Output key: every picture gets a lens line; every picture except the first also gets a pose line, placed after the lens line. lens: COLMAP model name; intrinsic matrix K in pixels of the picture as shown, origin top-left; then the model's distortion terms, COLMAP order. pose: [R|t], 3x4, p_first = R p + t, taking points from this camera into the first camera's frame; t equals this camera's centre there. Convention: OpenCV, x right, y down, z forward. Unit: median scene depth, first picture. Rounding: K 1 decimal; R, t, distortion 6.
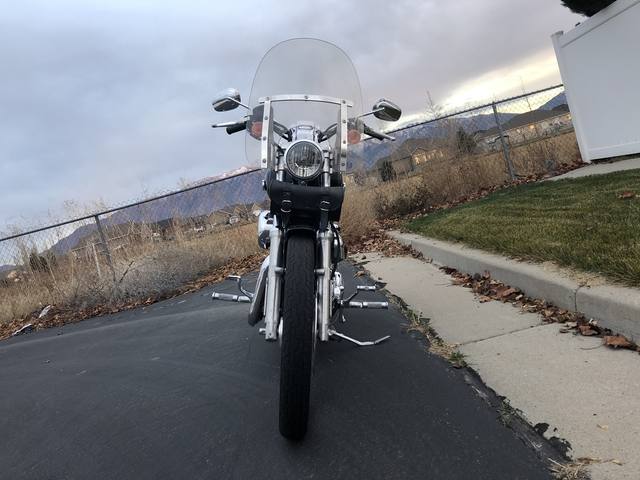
lens RADIAL K [[528.9, 0, 318.4], [0, 528.9, 237.7], [0, 0, 1]] dist [0.016518, -0.007619]
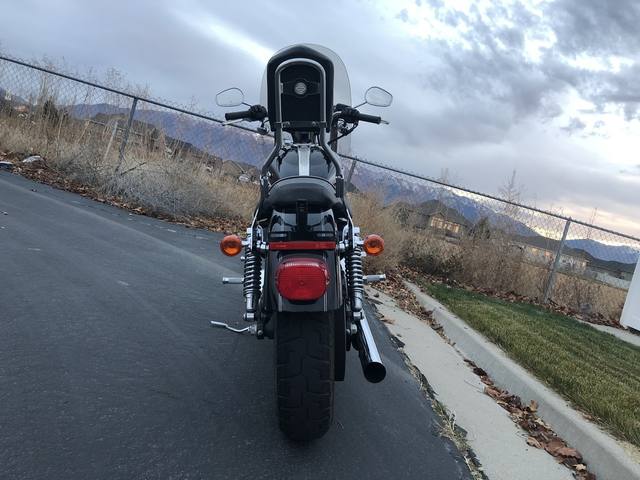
lens RADIAL K [[528.9, 0, 320.1], [0, 528.9, 242.8], [0, 0, 1]] dist [0.016518, -0.007619]
pose [[0.855708, 0.516760, 0.026899, -0.057176], [-0.516839, 0.856071, -0.004473, 0.013419], [-0.025339, -0.010075, 0.999628, 0.101714]]
